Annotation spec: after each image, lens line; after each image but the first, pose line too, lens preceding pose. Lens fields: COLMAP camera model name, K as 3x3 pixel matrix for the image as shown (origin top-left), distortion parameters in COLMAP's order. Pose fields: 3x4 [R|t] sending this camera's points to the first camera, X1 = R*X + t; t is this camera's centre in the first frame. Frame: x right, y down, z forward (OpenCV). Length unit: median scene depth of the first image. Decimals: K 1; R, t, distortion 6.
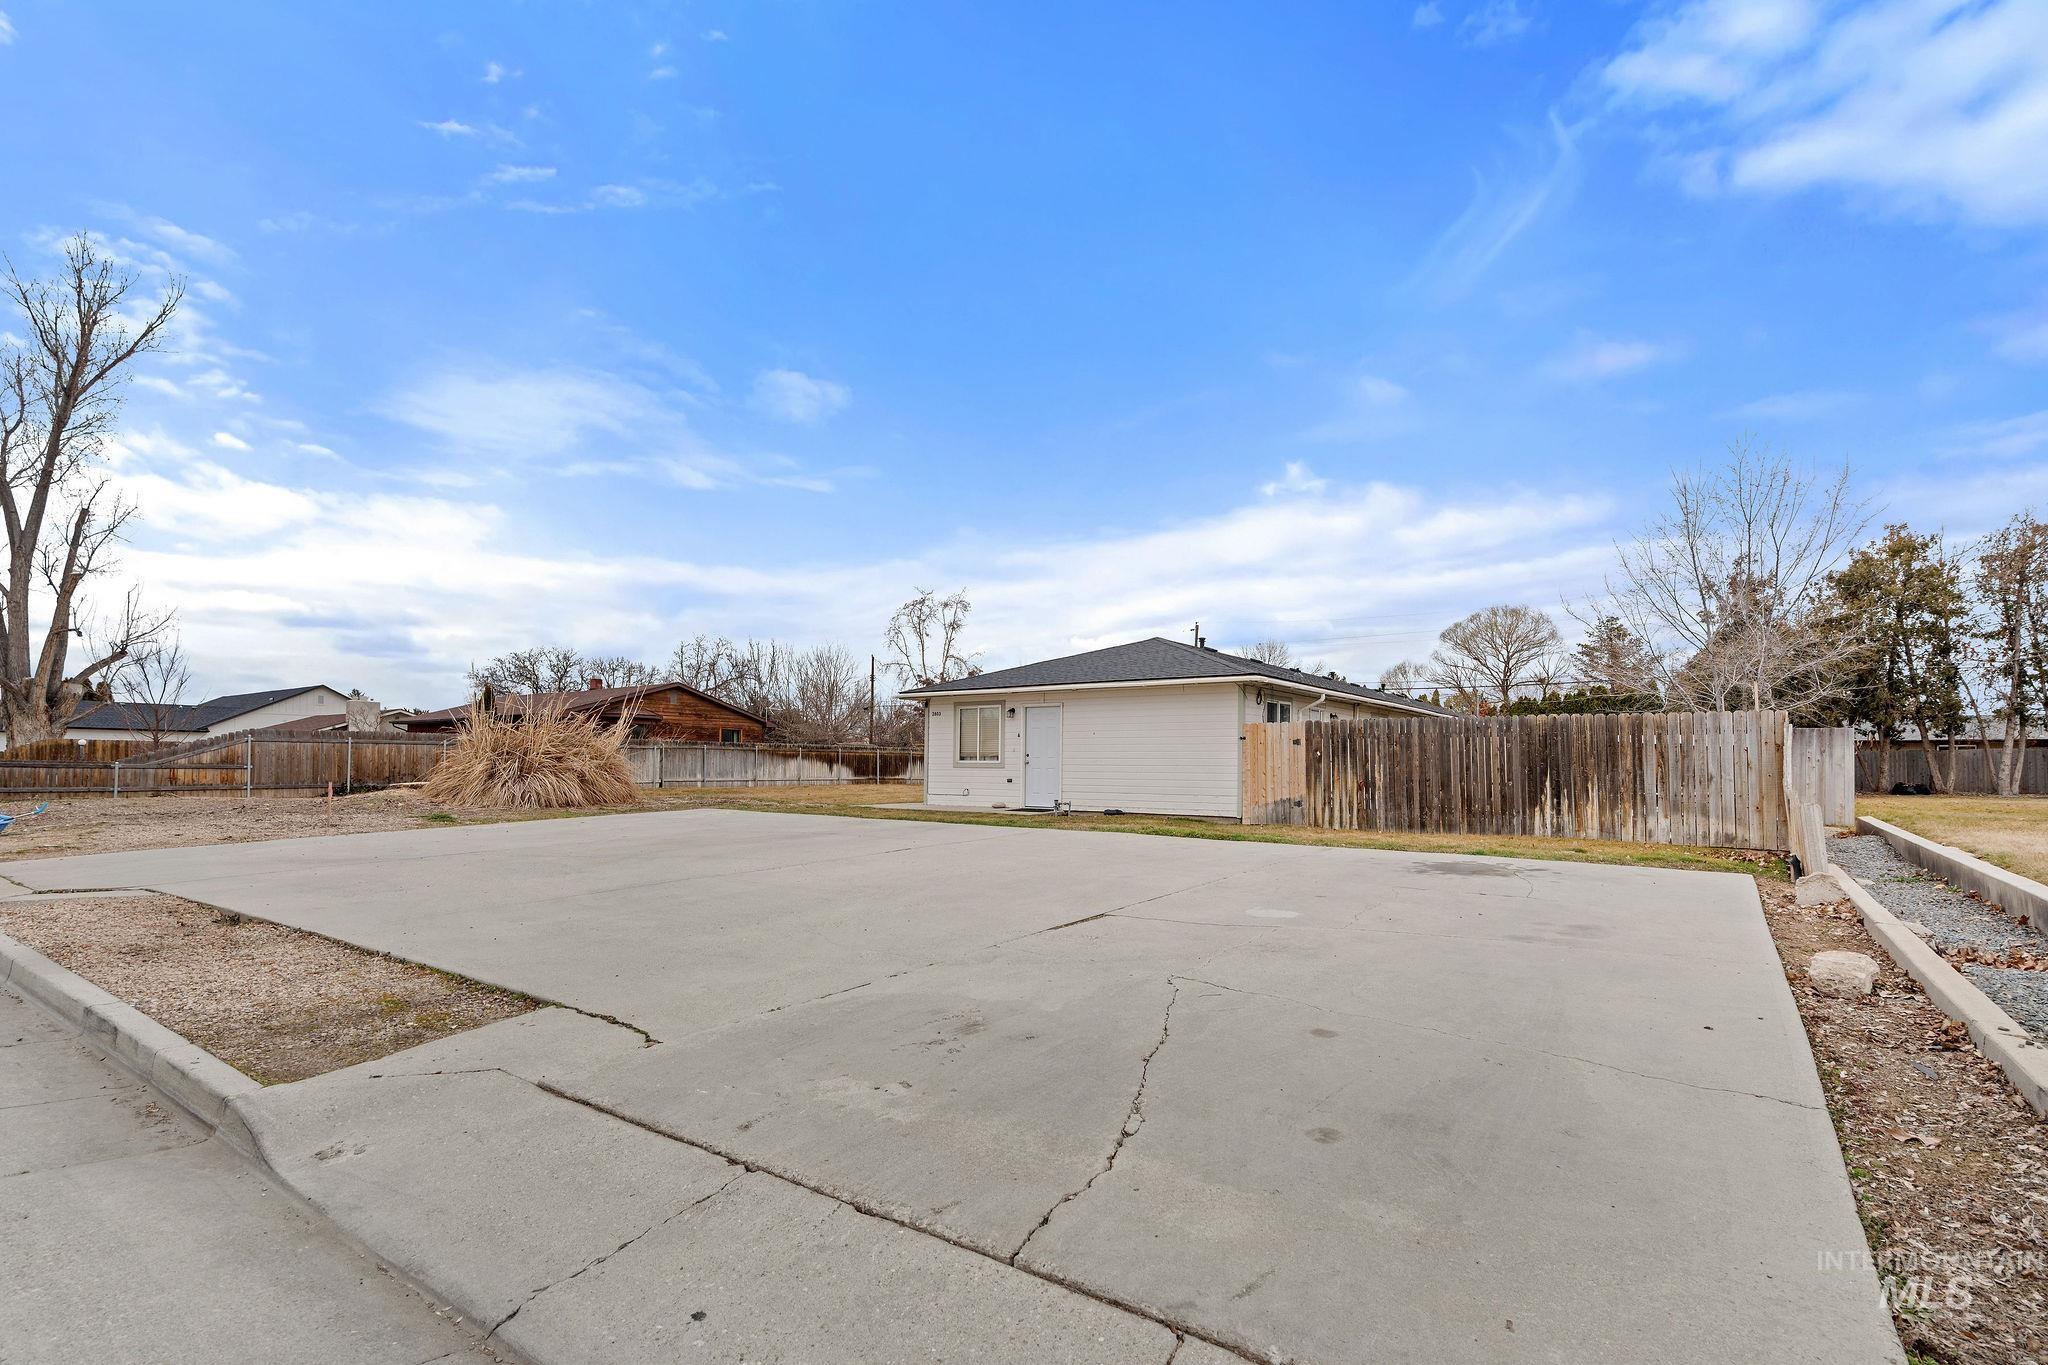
lens RADIAL K [[941.2, 0, 1024.0], [0, 941.2, 682.5], [0, 0, 1]] dist [0.000251, 0.000304]
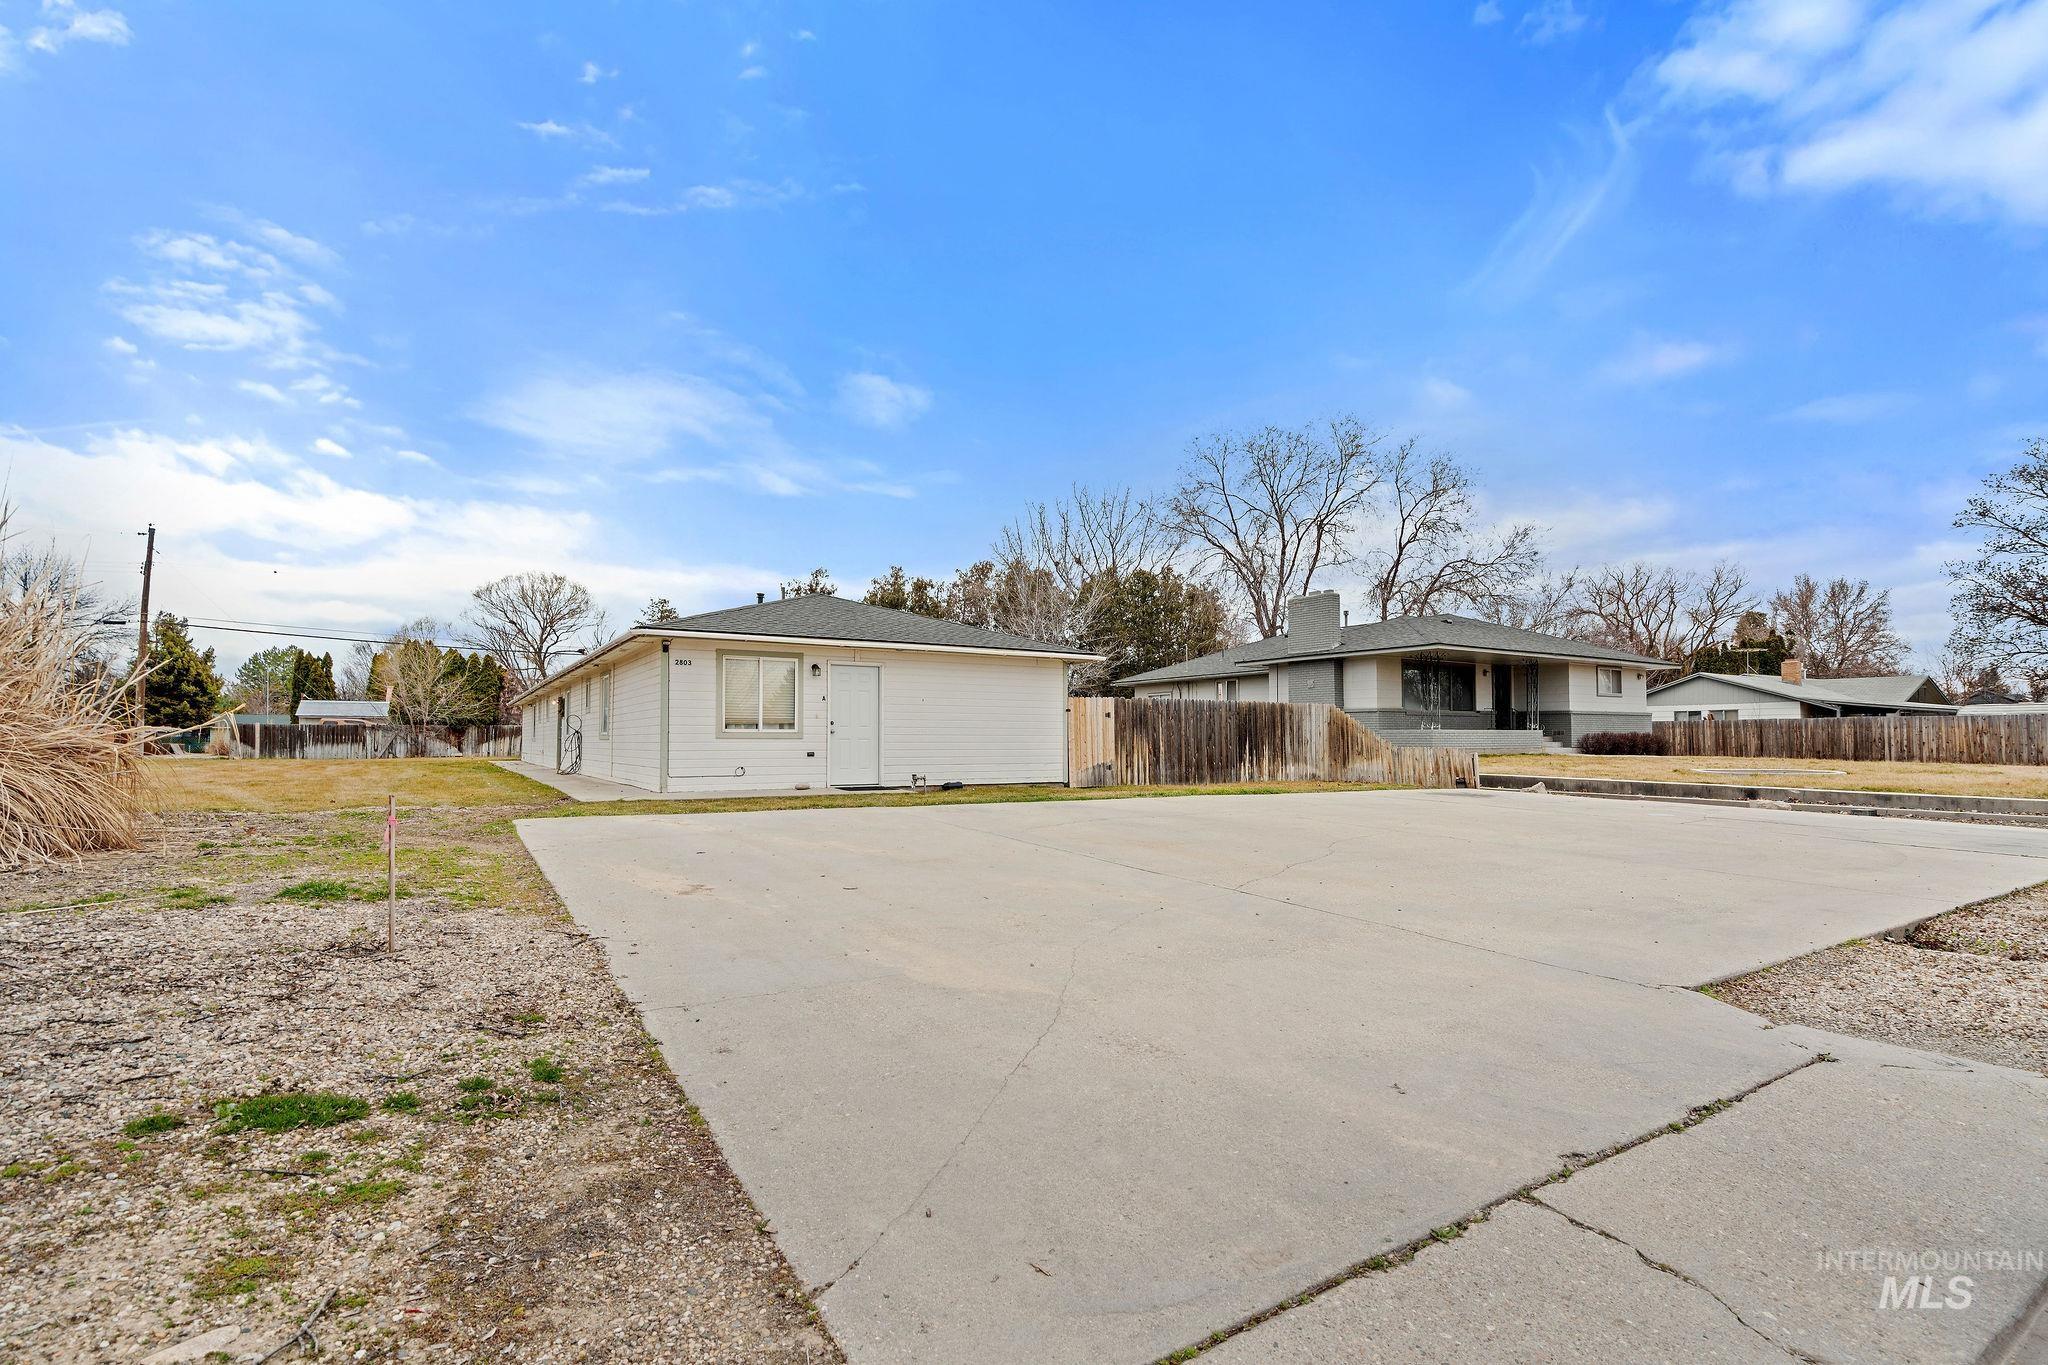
lens RADIAL K [[941.2, 0, 1024.0], [0, 941.2, 682.5], [0, 0, 1]] dist [0.000251, 0.000304]
pose [[0.384949, 0.048924, 0.921640, -0.766888], [-0.080570, 0.996563, -0.019249, 0.049405], [-0.919415, -0.066846, 0.387567, 0.590459]]
